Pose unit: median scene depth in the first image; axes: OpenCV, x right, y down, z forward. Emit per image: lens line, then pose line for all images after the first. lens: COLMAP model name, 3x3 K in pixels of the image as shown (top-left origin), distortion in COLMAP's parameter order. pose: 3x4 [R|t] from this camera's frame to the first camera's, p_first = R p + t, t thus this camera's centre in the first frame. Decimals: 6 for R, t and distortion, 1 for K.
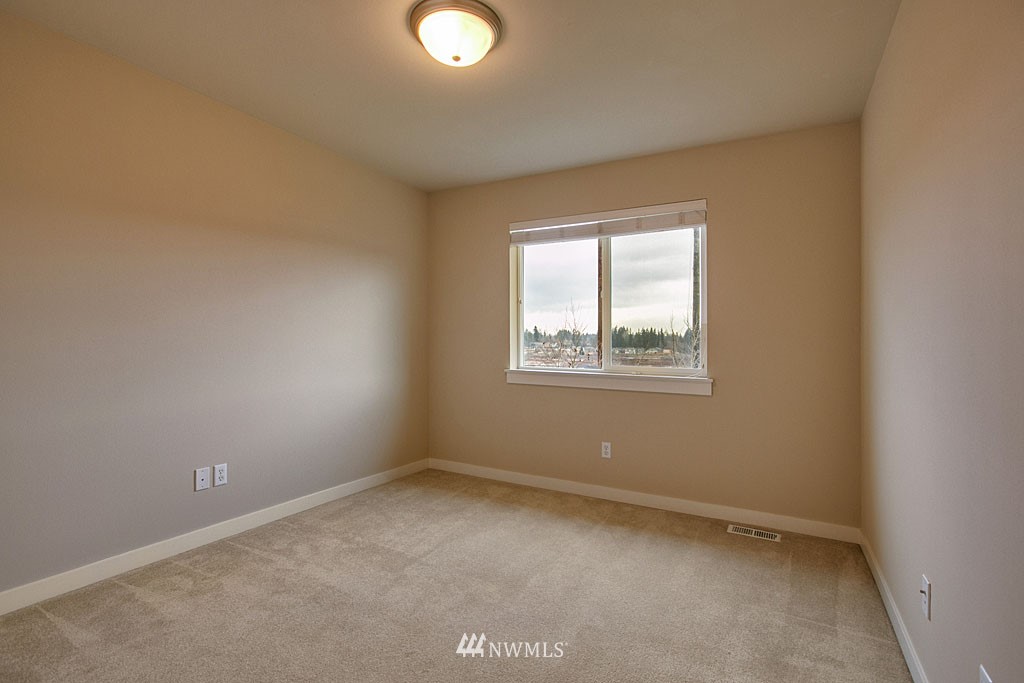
lens RADIAL K [[484.2, 0, 510.7], [0, 484.2, 340.0], [0, 0, 1]] dist [0.000062, 0.000020]
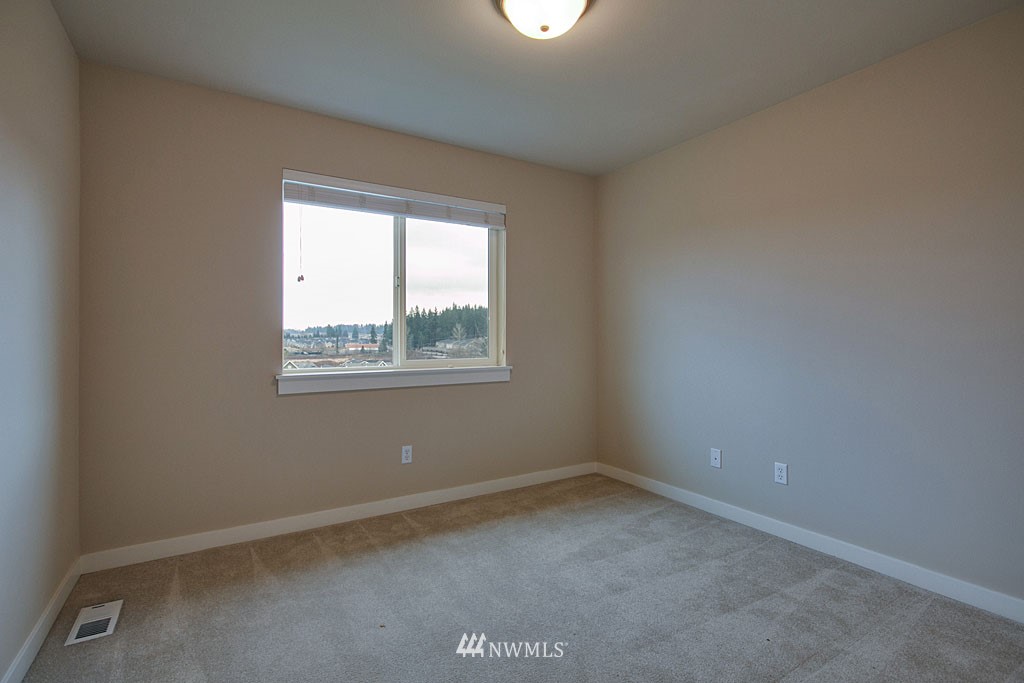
lens RADIAL K [[484.2, 0, 509.9], [0, 484.2, 339.7], [0, 0, 1]] dist [0.000062, 0.000020]
pose [[0.480420, 0.002243, 0.877036, -0.498197], [0.018127, 0.999758, -0.012487, 0.029929], [-0.876851, 0.021897, 0.480263, 0.400494]]
